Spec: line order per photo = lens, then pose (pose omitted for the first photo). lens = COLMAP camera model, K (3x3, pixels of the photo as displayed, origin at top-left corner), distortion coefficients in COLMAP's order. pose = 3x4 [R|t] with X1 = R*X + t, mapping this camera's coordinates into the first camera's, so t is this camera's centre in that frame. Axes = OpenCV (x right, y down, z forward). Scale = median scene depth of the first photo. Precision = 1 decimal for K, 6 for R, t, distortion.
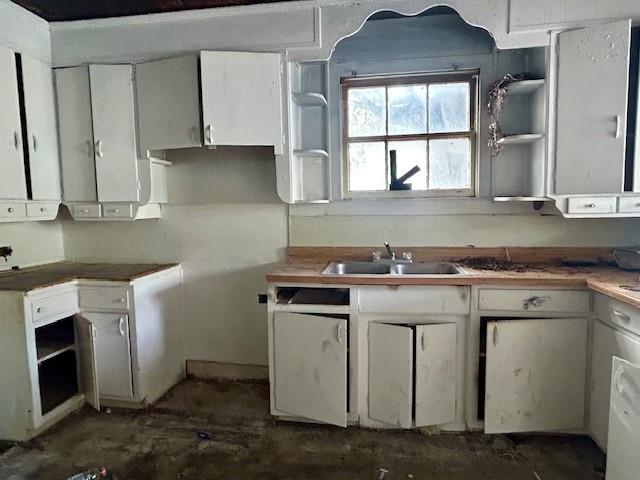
lens RADIAL K [[402.3, 0, 317.5], [0, 402.3, 243.0], [0, 0, 1]] dist [-0.004310, 0.001138]
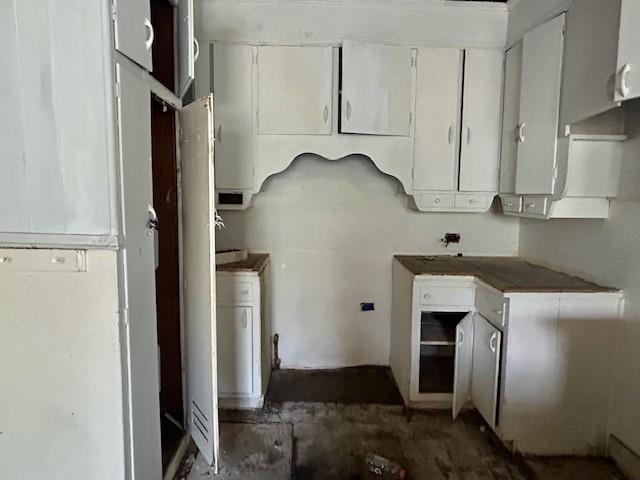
lens RADIAL K [[402.3, 0, 318.2], [0, 402.3, 236.7], [0, 0, 1]] dist [-0.004310, 0.001138]
pose [[0.178213, 0.116988, -0.977013, 0.233585], [-0.112633, 0.988806, 0.097855, -0.049416], [0.977524, 0.092605, 0.189395, 0.436240]]
